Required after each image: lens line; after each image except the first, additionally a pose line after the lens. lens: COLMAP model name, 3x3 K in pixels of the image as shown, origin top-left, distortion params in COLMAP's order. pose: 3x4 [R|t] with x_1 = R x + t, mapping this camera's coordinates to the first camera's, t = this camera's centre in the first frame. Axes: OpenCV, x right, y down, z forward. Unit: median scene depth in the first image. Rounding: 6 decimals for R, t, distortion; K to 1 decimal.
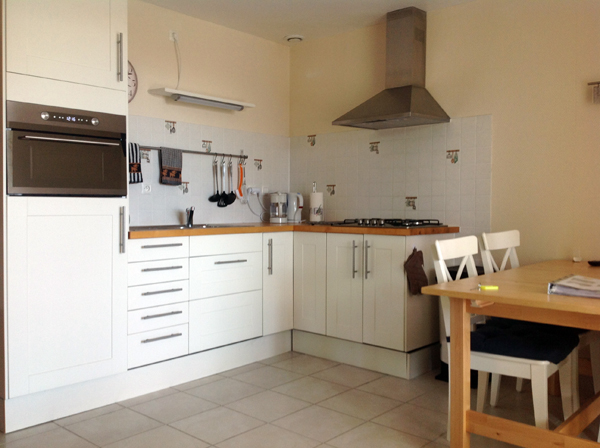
lens RADIAL K [[570.3, 0, 300.0], [0, 570.3, 224.0], [0, 0, 1]] dist [0.007251, 0.004947]
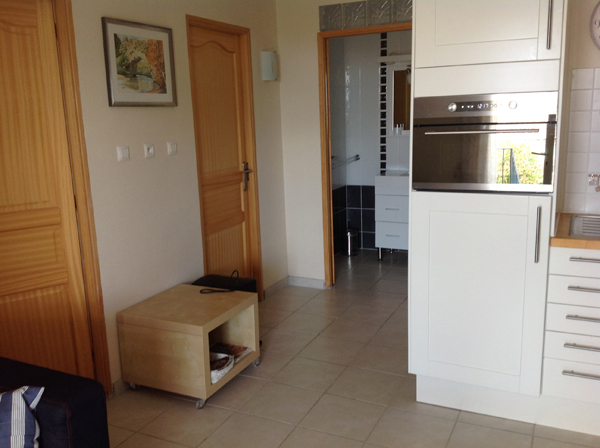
lens RADIAL K [[570.3, 0, 300.0], [0, 570.3, 224.0], [0, 0, 1]] dist [0.007251, 0.004947]
pose [[0.269115, 0.167584, -0.948416, 0.407755], [-0.000398, 0.984764, 0.173894, -0.161023], [0.963108, -0.046420, 0.265082, 0.491229]]
